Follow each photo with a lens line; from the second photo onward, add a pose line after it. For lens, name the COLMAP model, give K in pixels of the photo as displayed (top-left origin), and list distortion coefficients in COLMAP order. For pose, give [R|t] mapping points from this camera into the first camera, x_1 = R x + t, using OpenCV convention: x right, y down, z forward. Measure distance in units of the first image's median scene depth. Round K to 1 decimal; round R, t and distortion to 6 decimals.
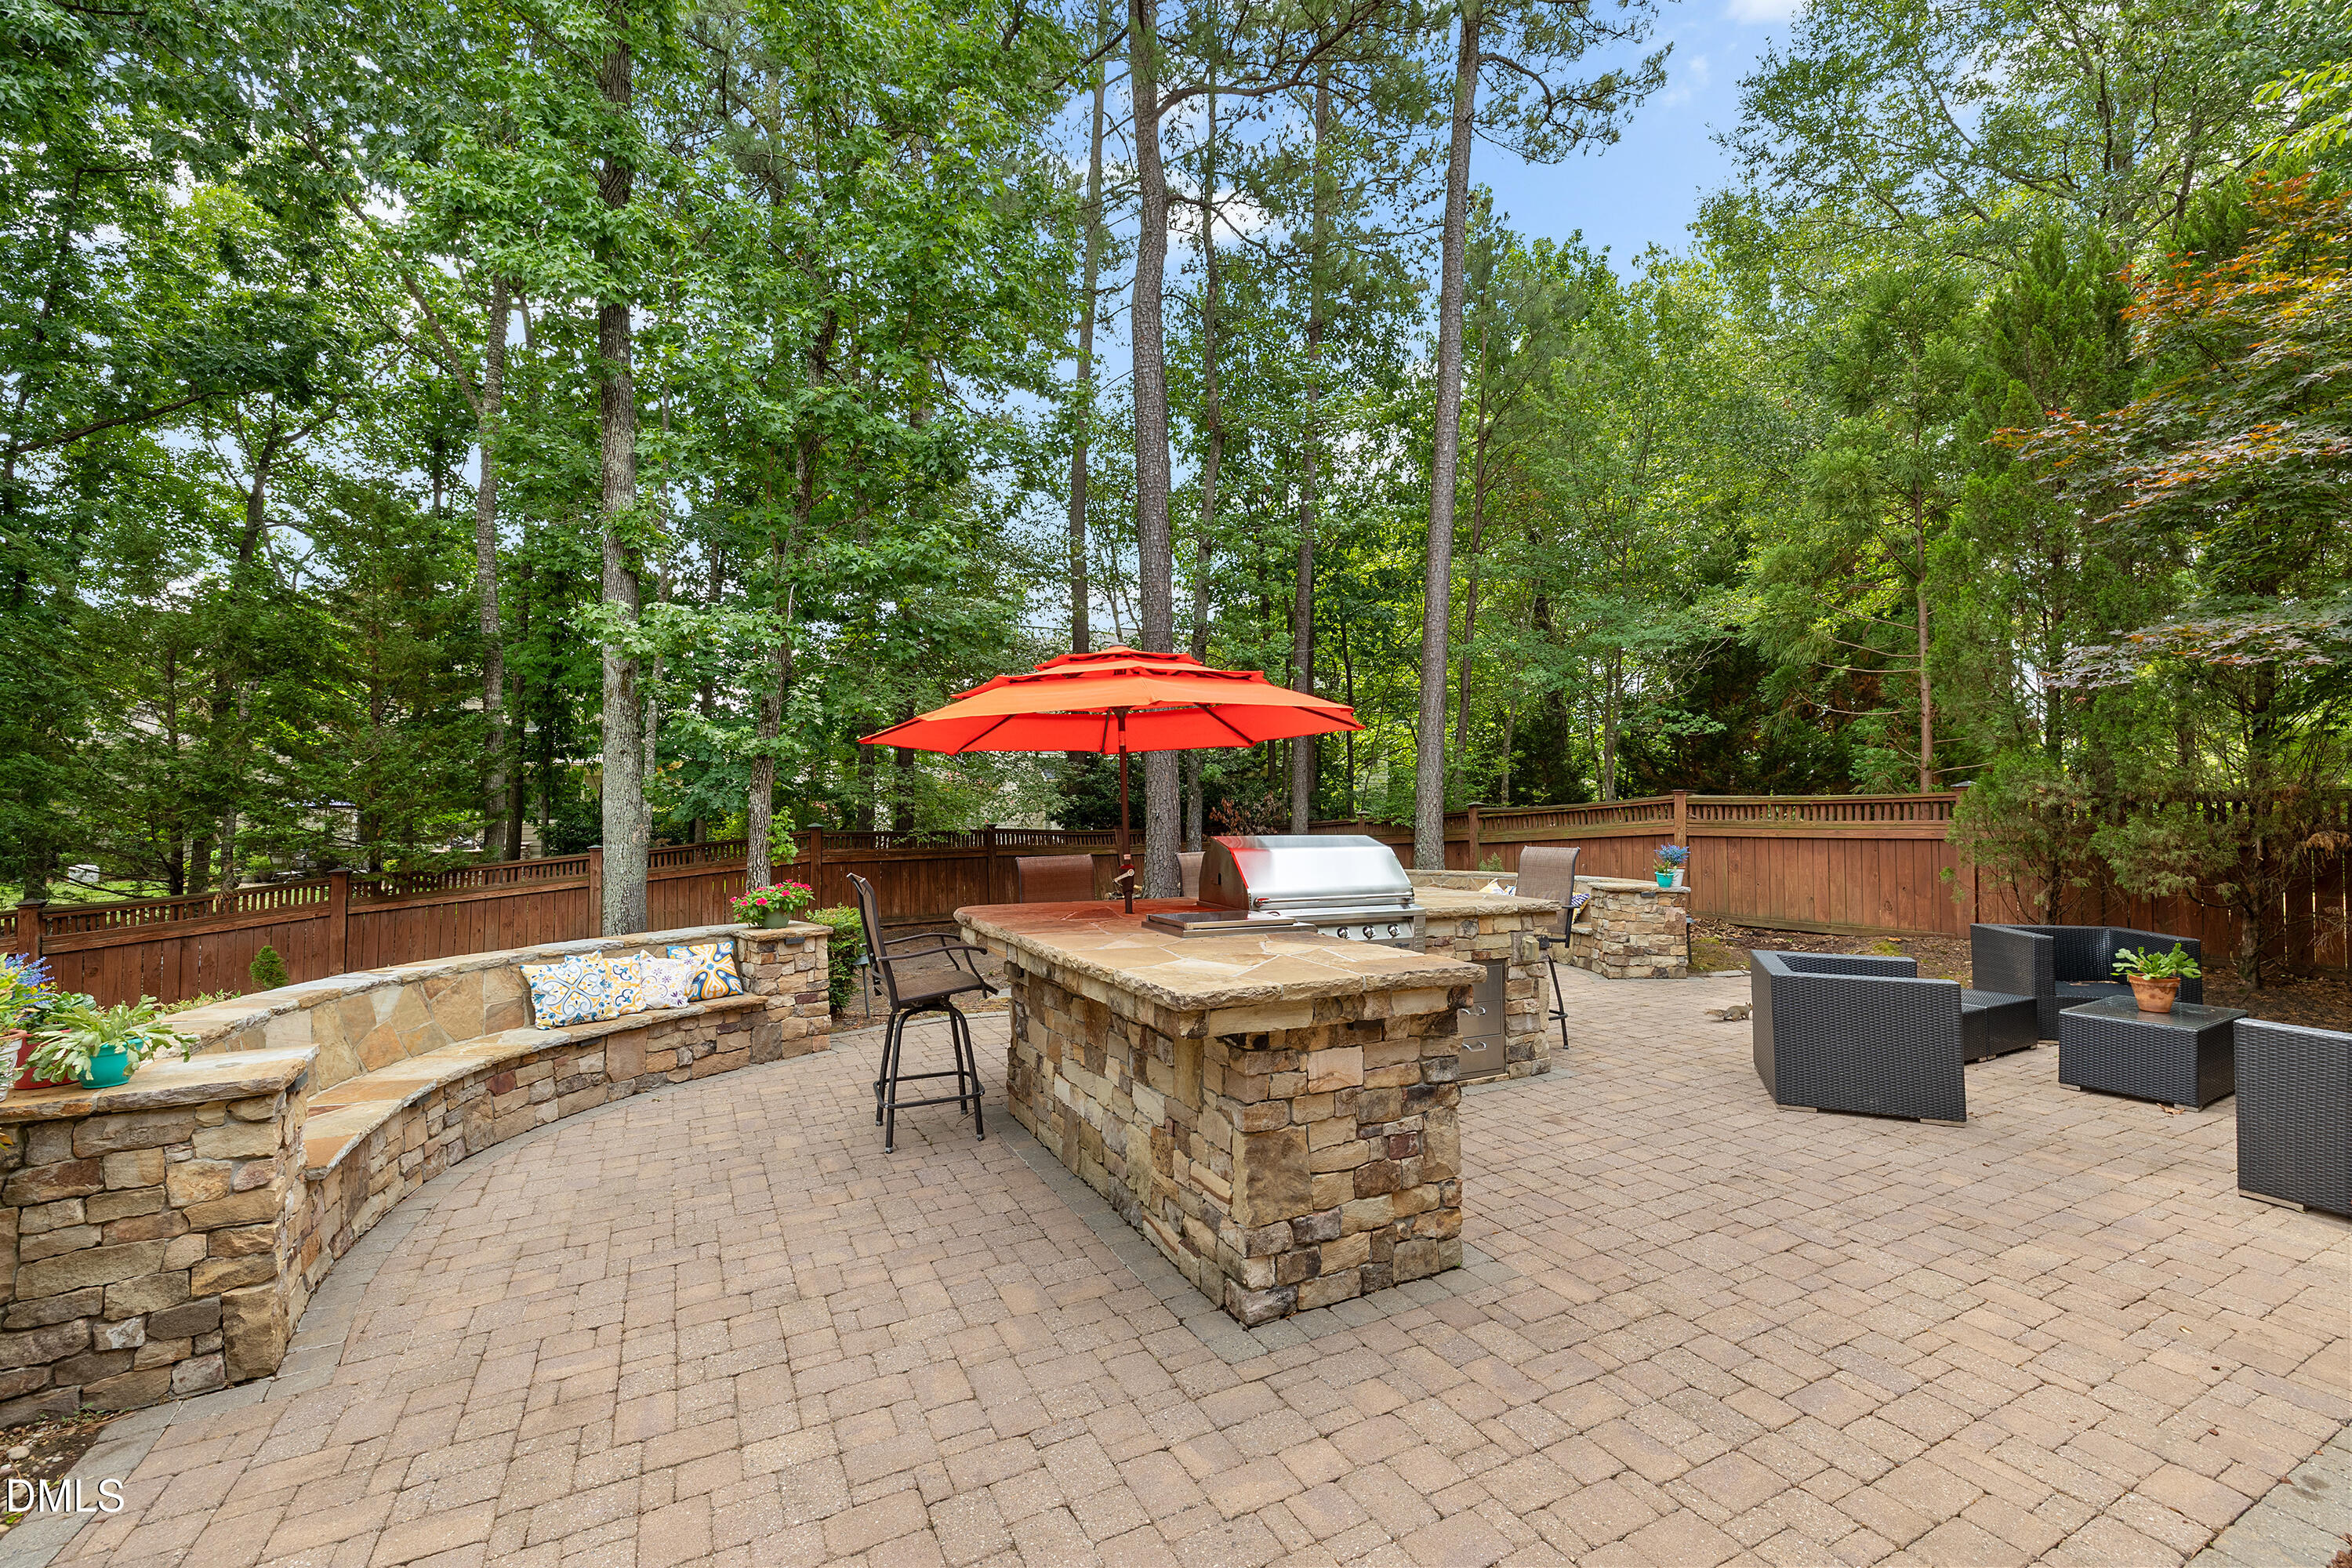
lens RADIAL K [[1013.5, 0, 1183.3], [0, 1013.5, 808.7], [0, 0, 1]] dist [0.002215, 0.000222]
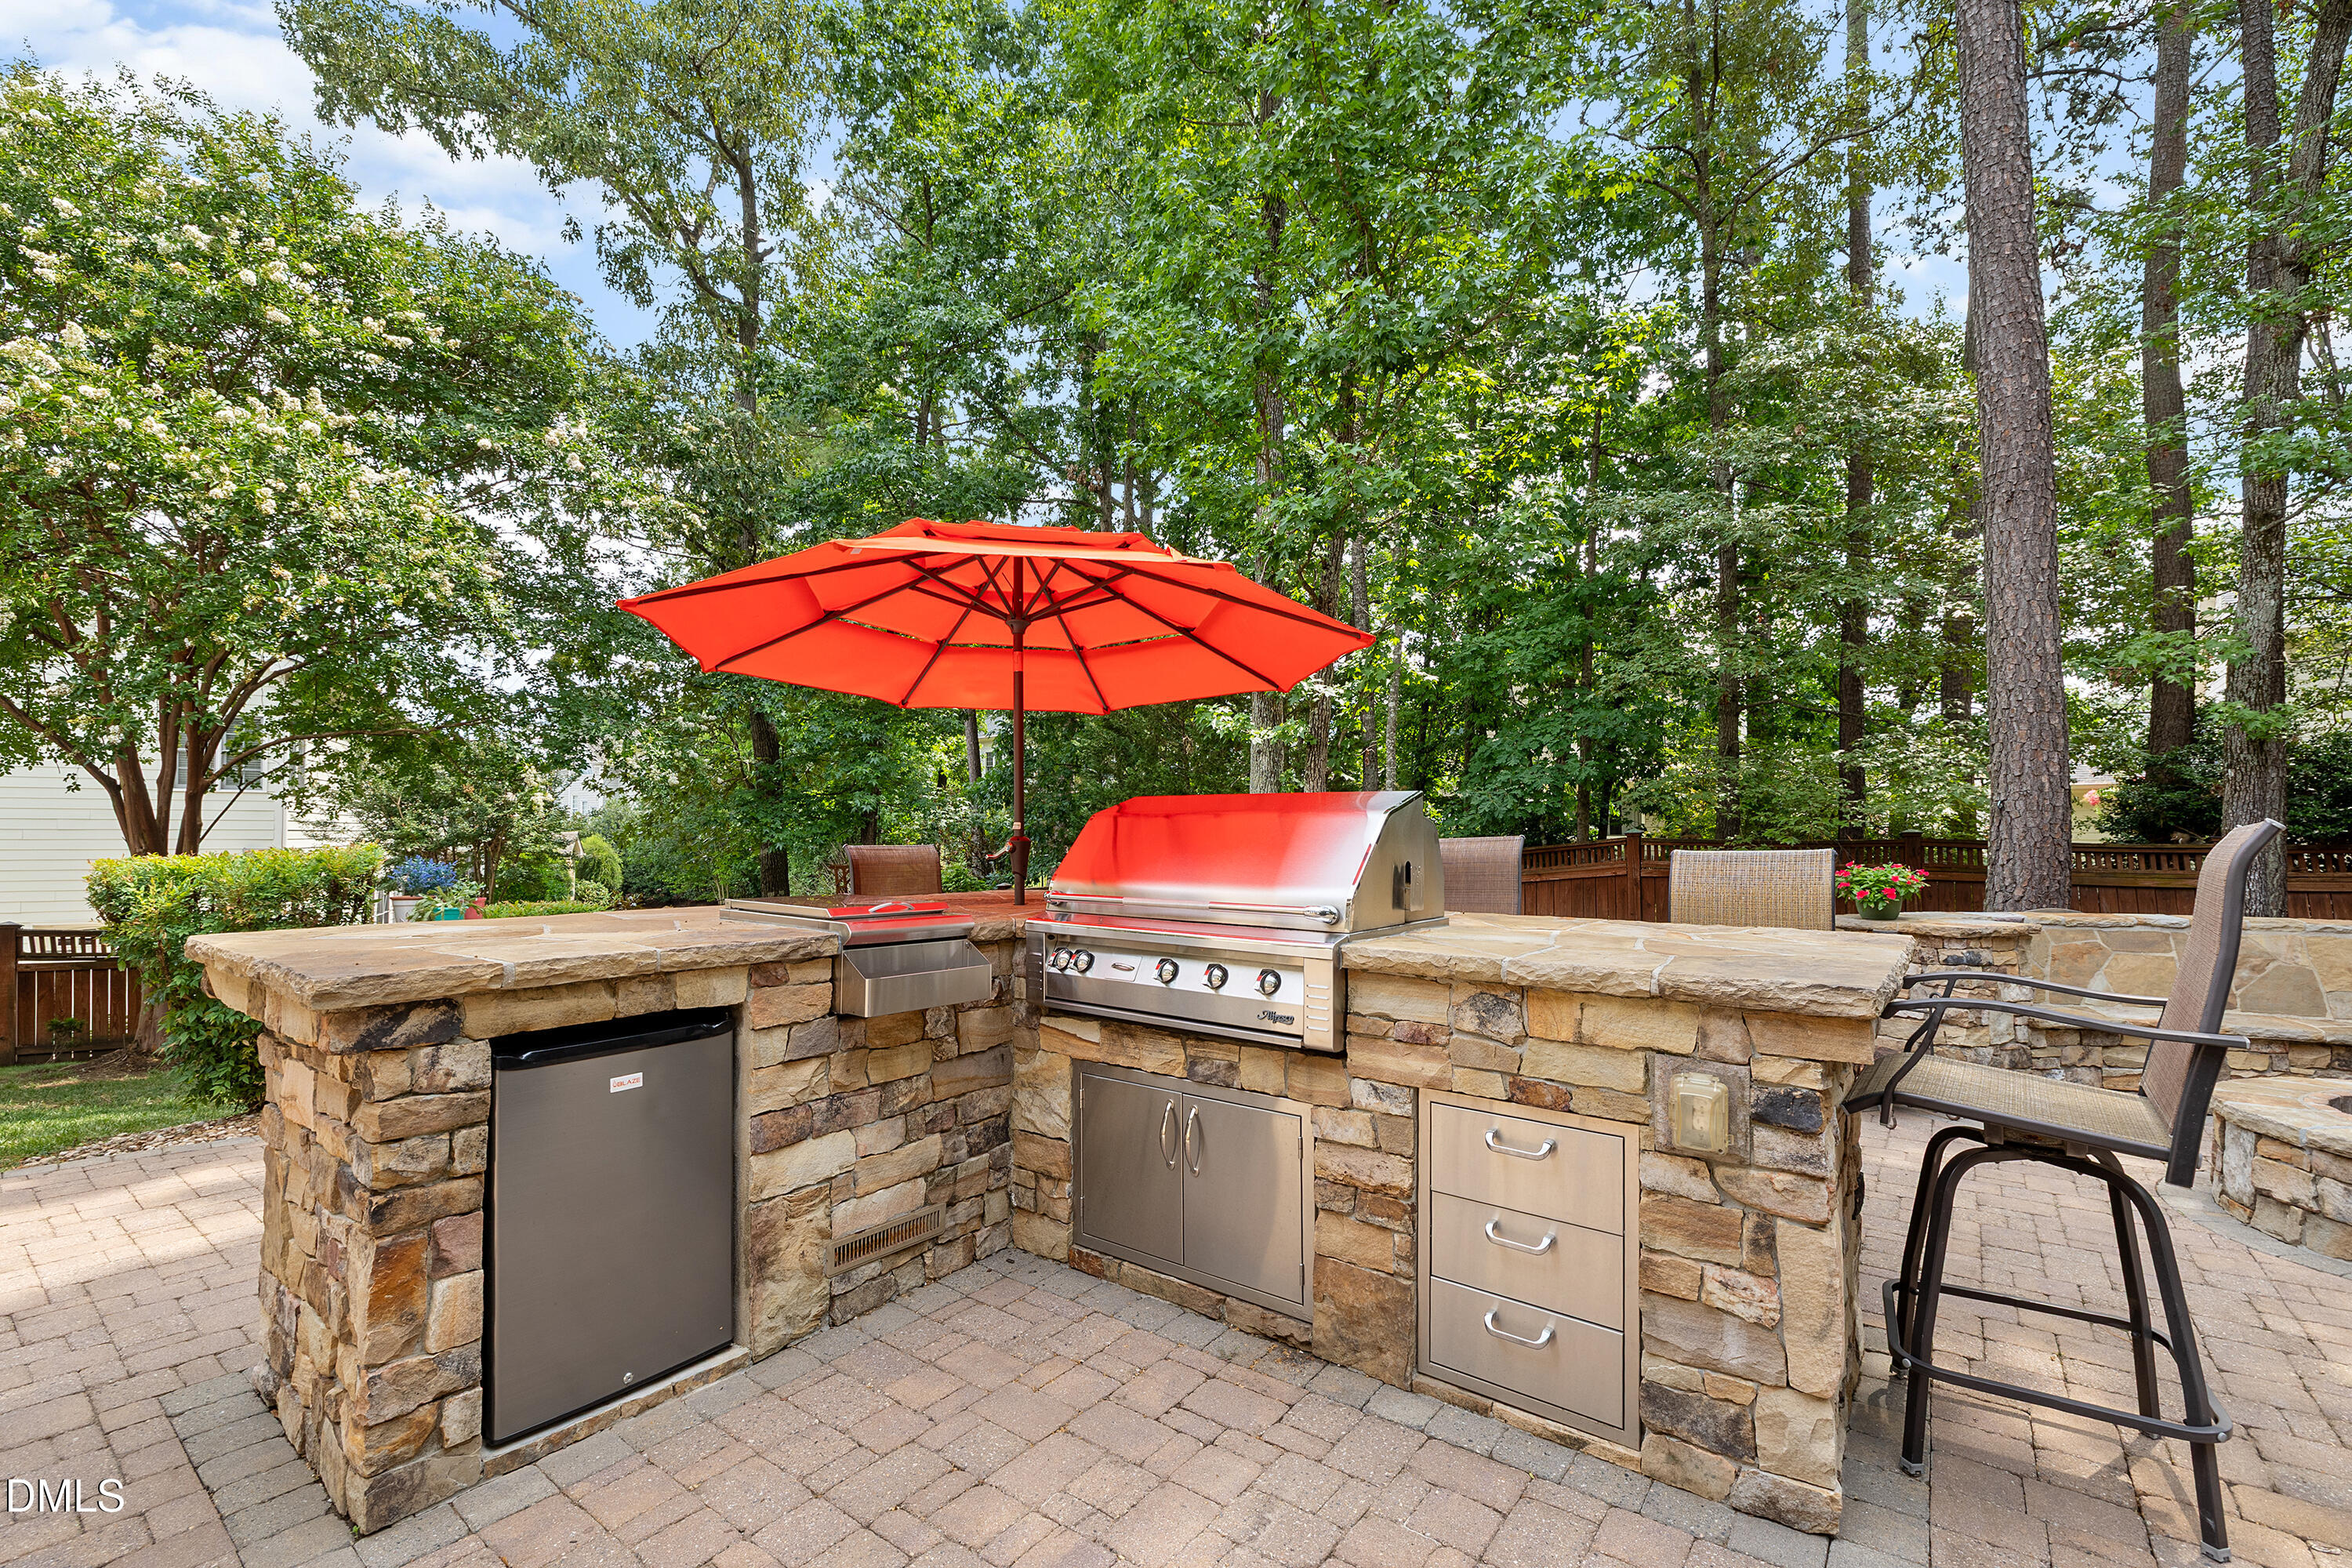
lens RADIAL K [[1013.5, 0, 1183.3], [0, 1013.5, 808.7], [0, 0, 1]] dist [0.002215, 0.000222]
pose [[0.438161, -0.021125, -0.898648, 0.361997], [-0.001727, 0.999702, -0.024343, 0.029587], [0.898895, 0.012218, 0.437994, 0.445349]]
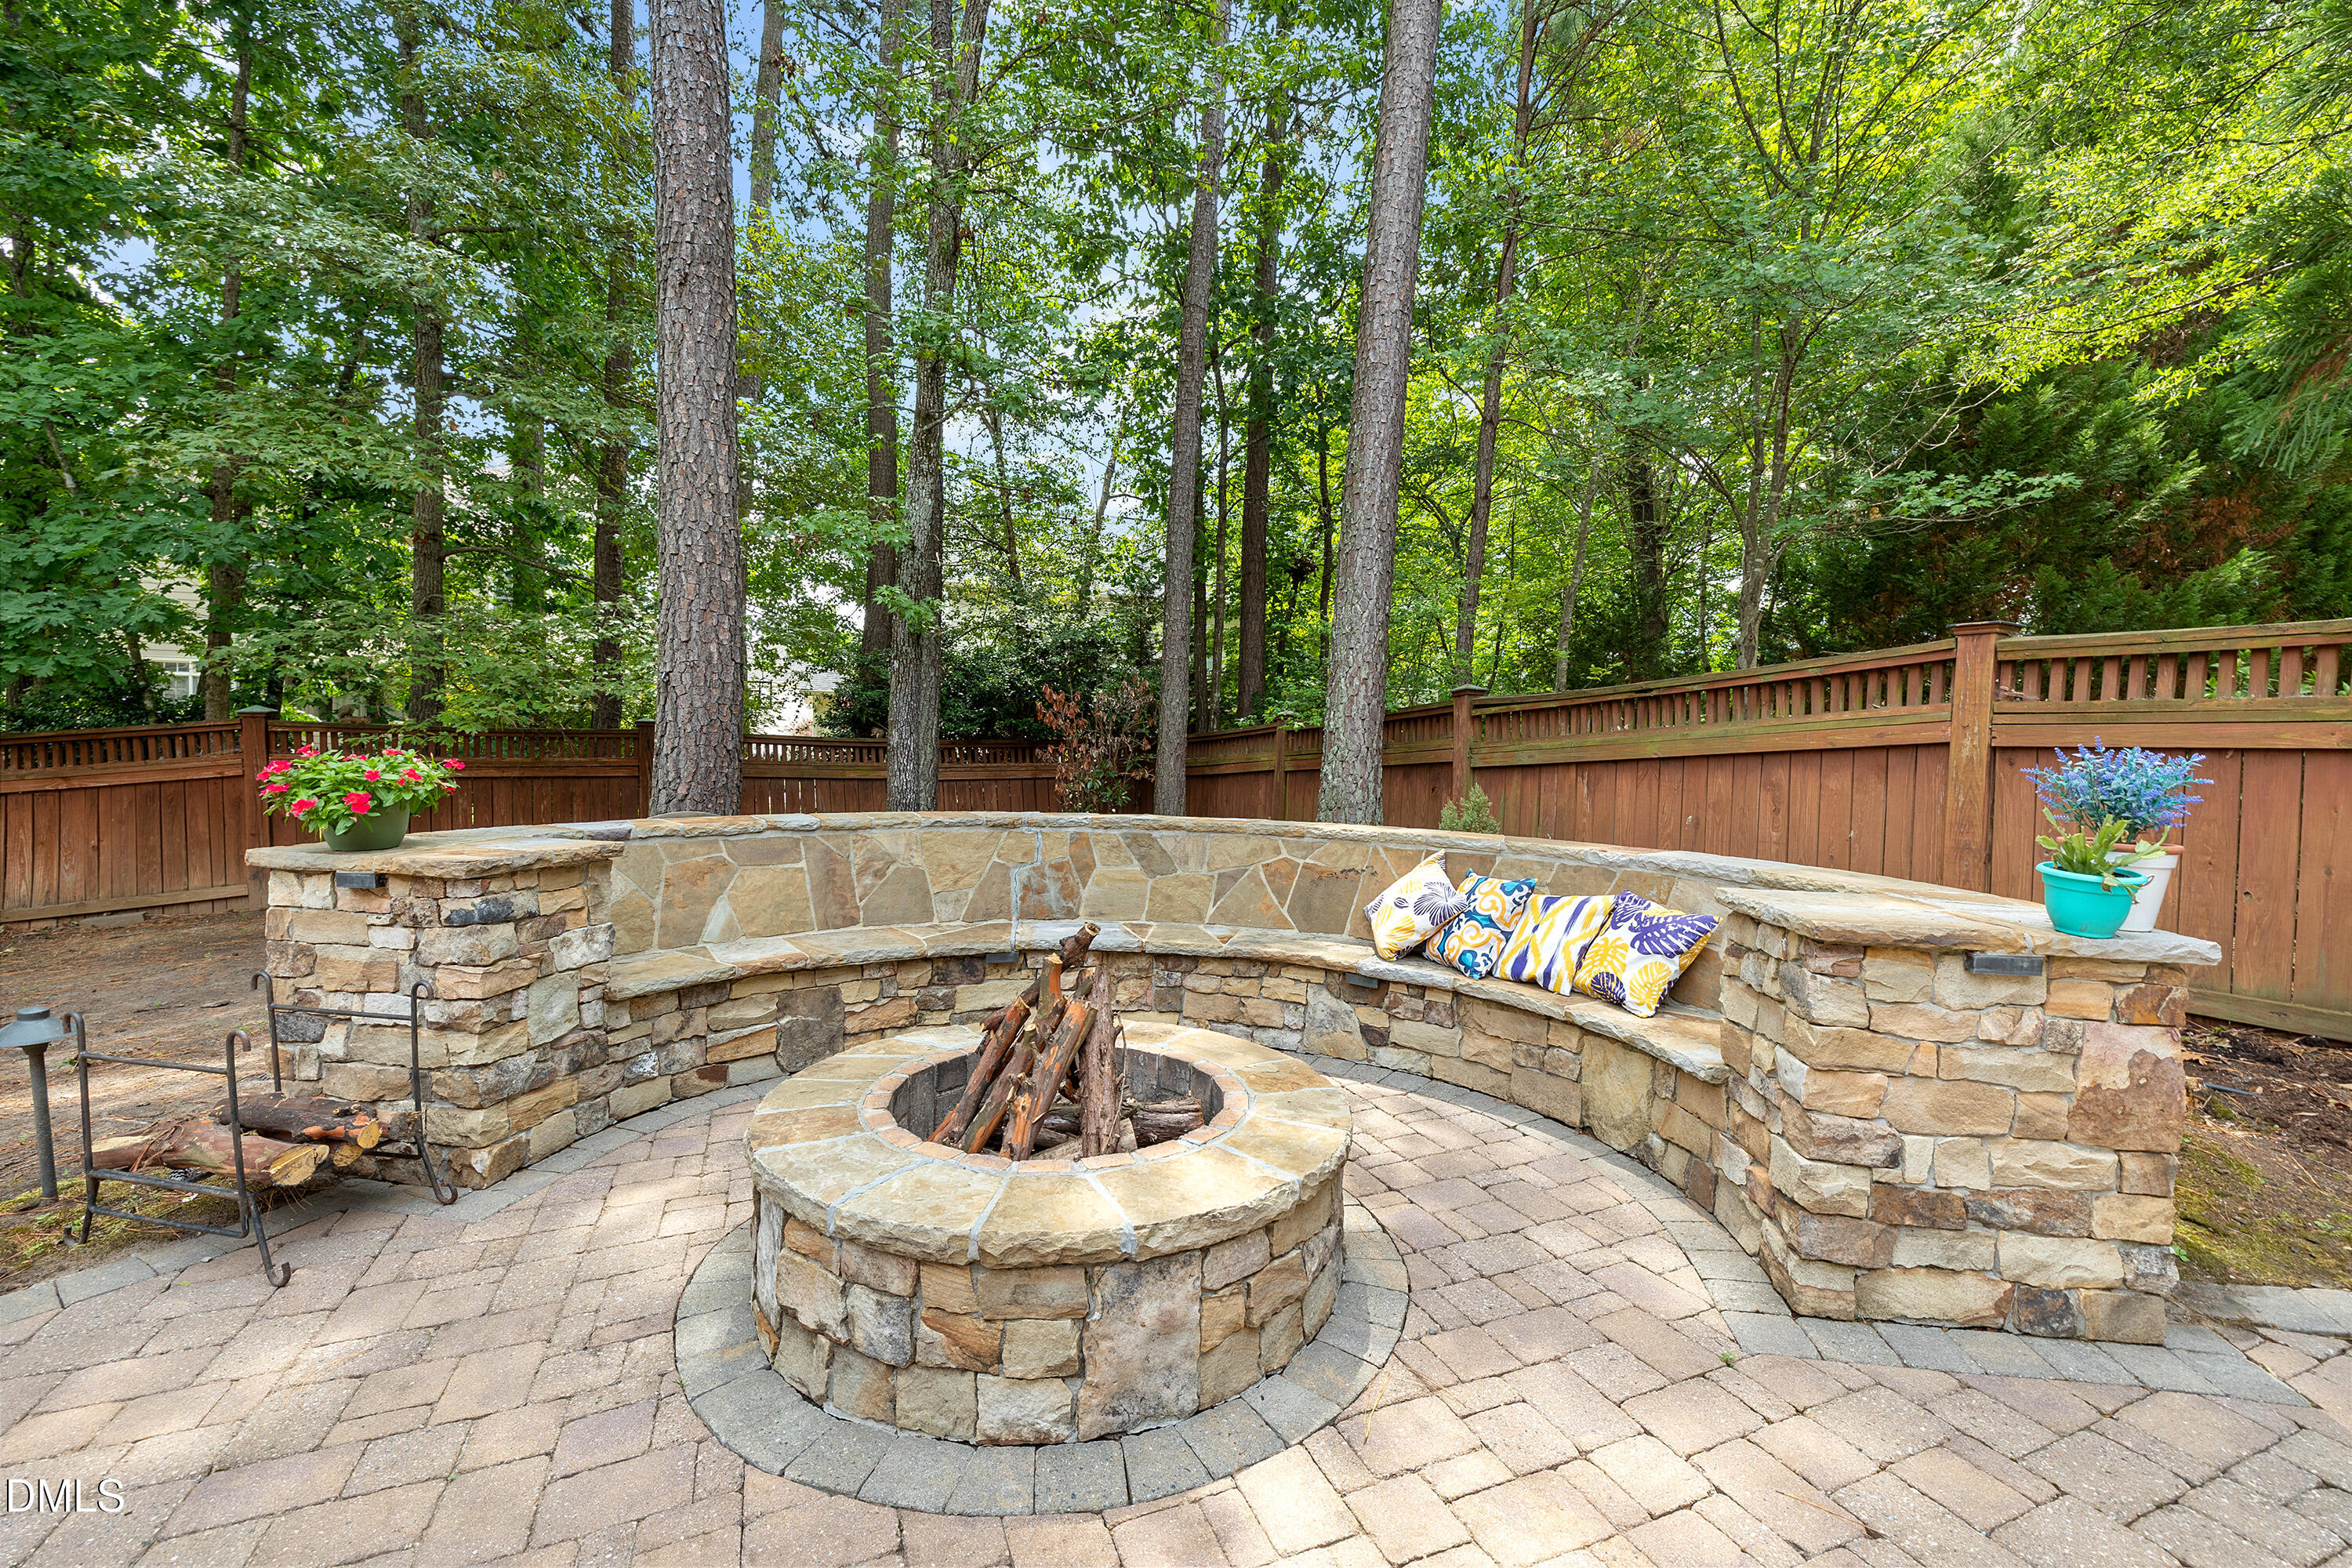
lens RADIAL K [[1013.5, 0, 1183.3], [0, 1013.5, 808.7], [0, 0, 1]] dist [0.002215, 0.000222]
pose [[0.996595, 0.025693, -0.078347, 0.294578], [-0.020813, 0.997829, 0.062480, 0.040105], [0.079783, -0.060637, 0.994966, 0.764270]]
